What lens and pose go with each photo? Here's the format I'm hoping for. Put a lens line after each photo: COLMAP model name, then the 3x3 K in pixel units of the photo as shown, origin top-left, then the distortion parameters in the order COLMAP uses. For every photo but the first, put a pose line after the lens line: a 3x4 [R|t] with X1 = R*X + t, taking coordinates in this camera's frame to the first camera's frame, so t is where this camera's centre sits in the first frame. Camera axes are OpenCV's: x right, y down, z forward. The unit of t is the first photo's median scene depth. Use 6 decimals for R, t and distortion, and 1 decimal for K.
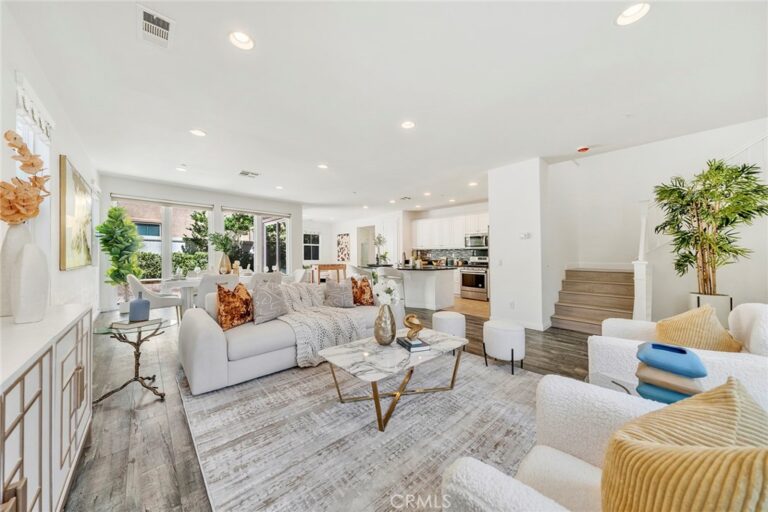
lens RADIAL K [[261.2, 0, 379.1], [0, 261.2, 254.6], [0, 0, 1]] dist [-0.002292, -0.000076]
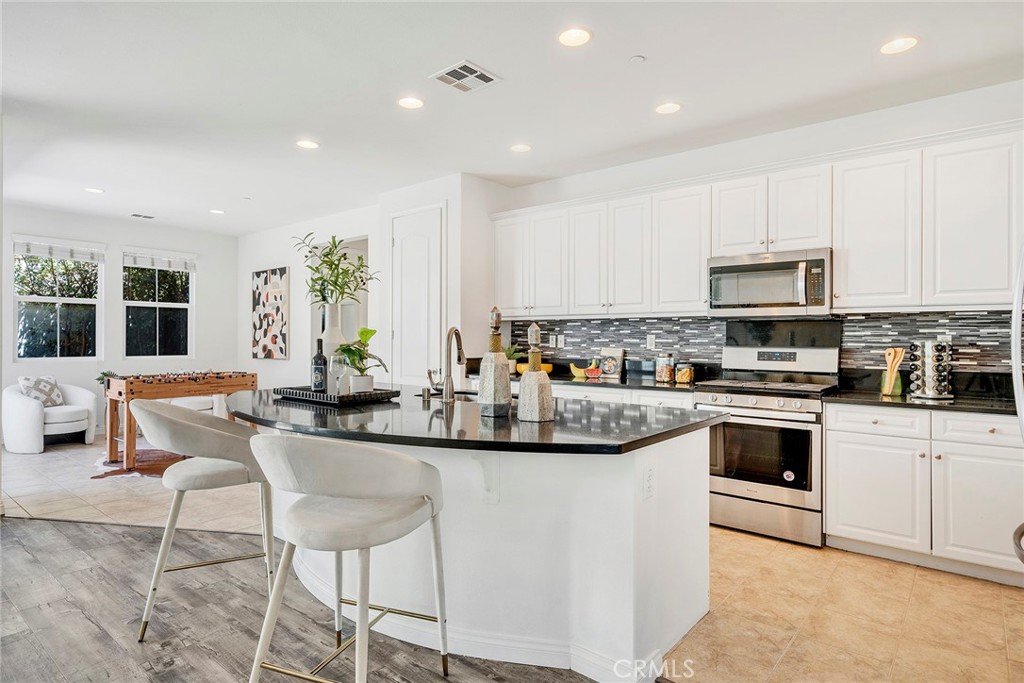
lens RADIAL K [[561.4, 0, 512.0], [0, 561.4, 341.5], [0, 0, 1]] dist [0.000143, 0.000043]
pose [[0.988559, -0.000168, 0.150834, 0.059491], [-0.001319, 0.999952, 0.009756, -0.003206], [-0.150828, -0.009844, 0.988511, 0.452321]]
